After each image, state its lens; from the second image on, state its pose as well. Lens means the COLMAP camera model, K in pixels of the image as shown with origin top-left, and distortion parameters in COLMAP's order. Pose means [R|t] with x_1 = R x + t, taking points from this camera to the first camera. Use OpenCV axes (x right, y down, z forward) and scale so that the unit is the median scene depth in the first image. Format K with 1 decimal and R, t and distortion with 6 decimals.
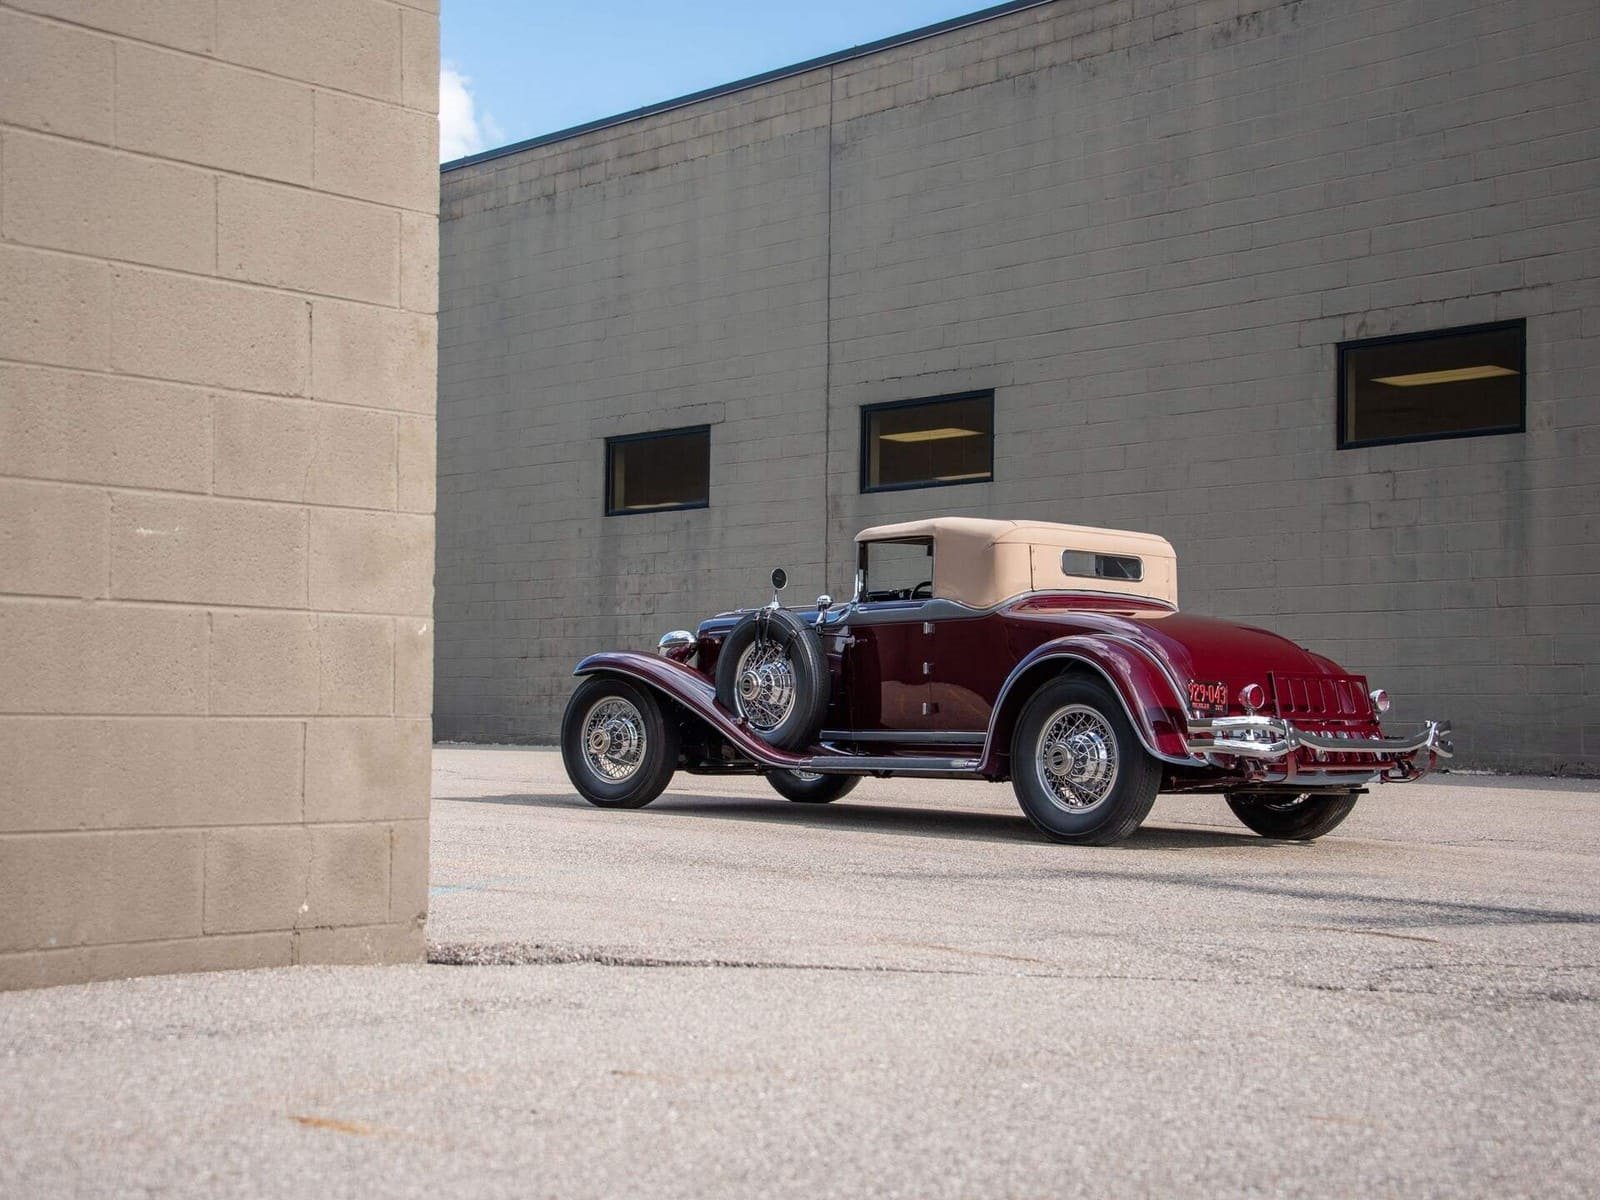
lens RADIAL K [[2333.7, 0, 800.0], [0, 2333.7, 600.0], [0, 0, 1]] dist [0.130600, 0.128692]
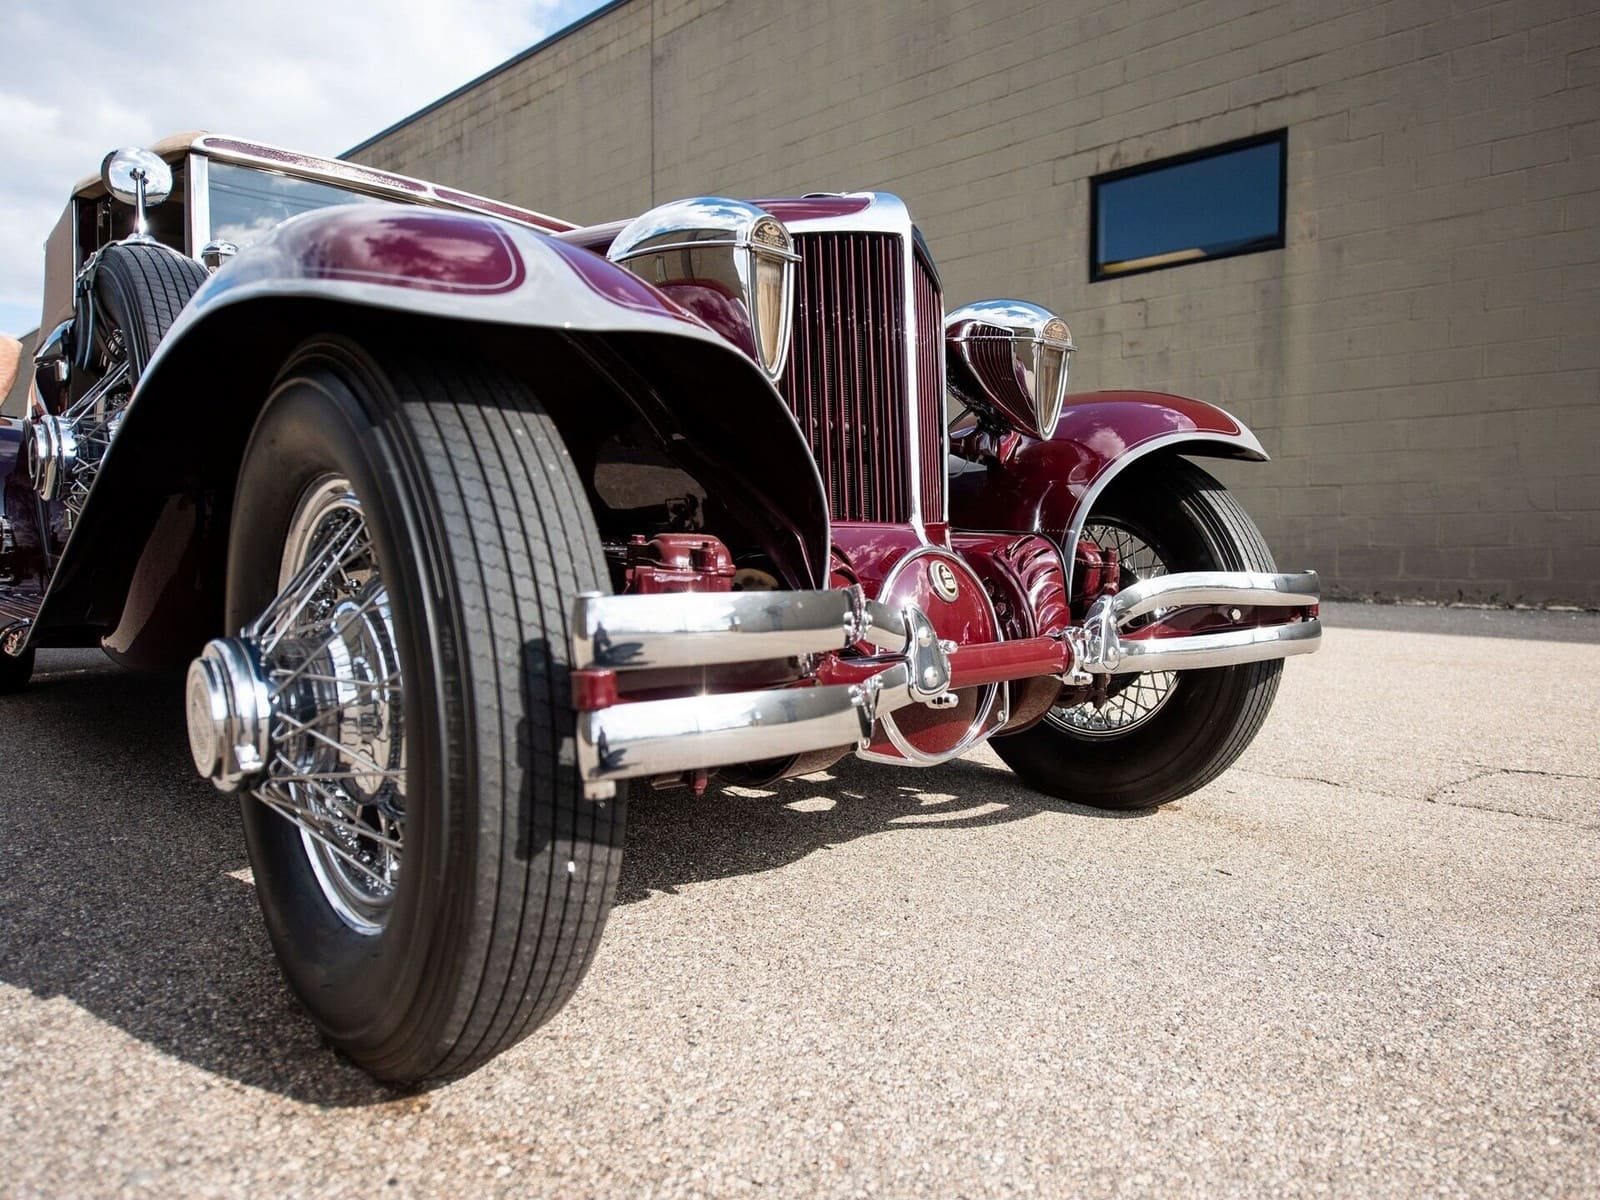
lens RADIAL K [[1004.9, 0, 908.5], [0, 1004.9, 601.3], [0, 0, 1]] dist [0.001788, 0.000259]
pose [[0.993387, -0.011049, 0.114280, 0.098539], [-0.000729, 0.994731, 0.102515, 0.030261], [-0.114810, -0.101920, 0.988145, 0.565160]]
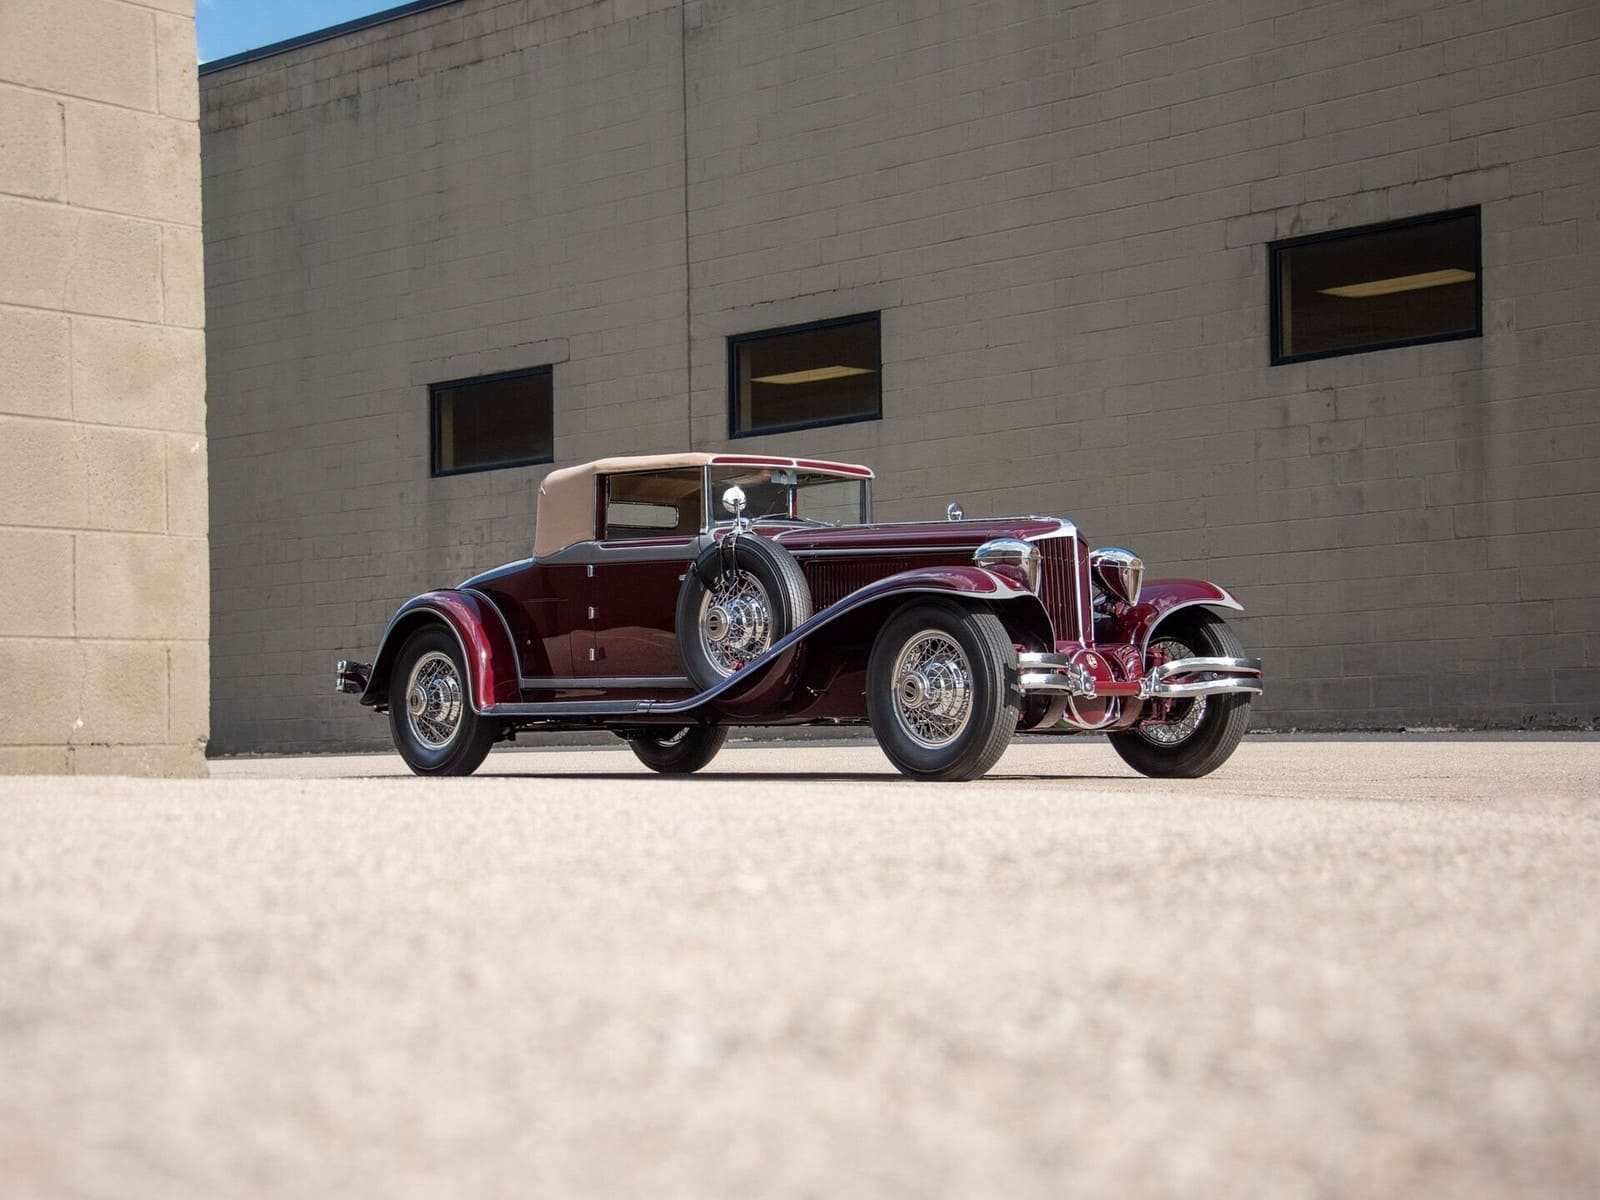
lens RADIAL K [[2866.3, 0, 800.0], [0, 2866.3, 600.0], [0, 0, 1]] dist [0.335887, 0.251784]
pose [[0.998953, -0.025408, 0.038051, 0.012023], [0.025684, 0.999647, -0.006795, 0.025532], [-0.037865, 0.007765, 0.999253, -0.062402]]
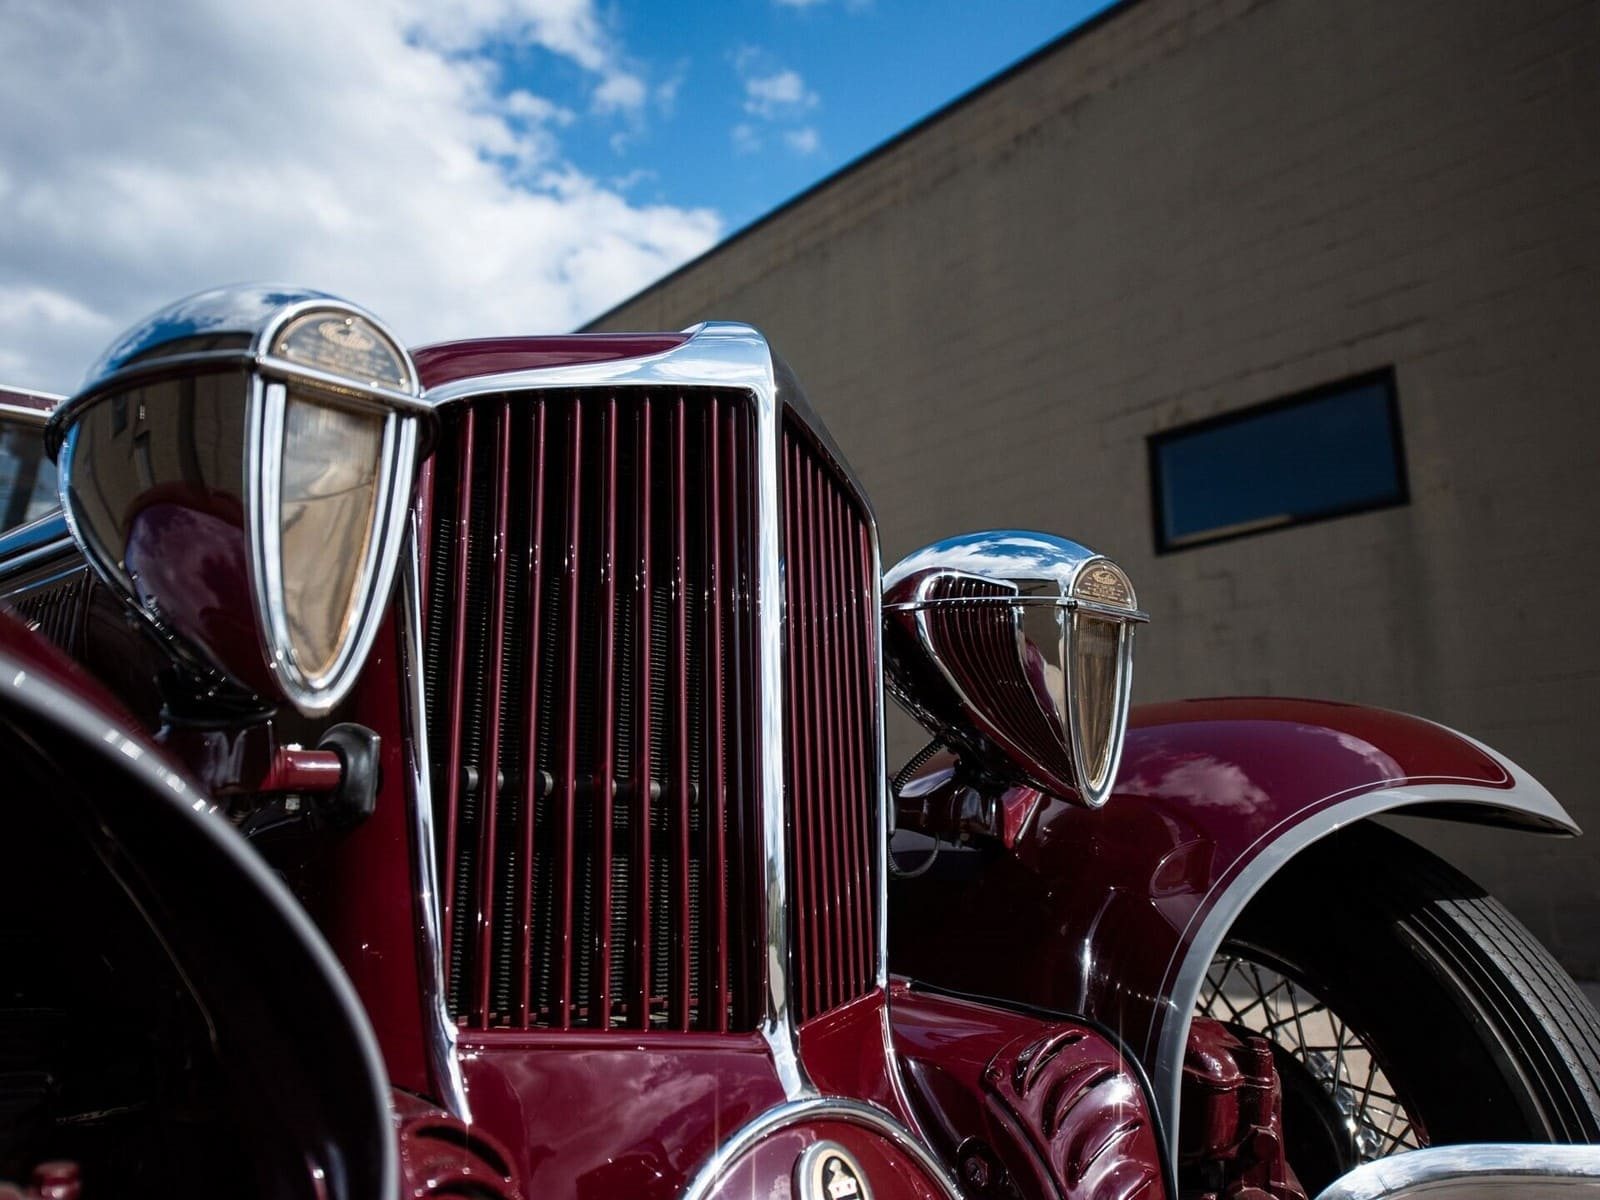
lens RADIAL K [[1126.9, 0, 800.0], [0, 1126.9, 600.0], [0, 0, 1]] dist [0.002170, 0.004727]
pose [[0.999738, -0.005996, -0.022107, 0.111707], [0.001884, 0.983383, -0.181535, 0.024353], [0.022828, 0.181445, 0.983136, 0.612135]]
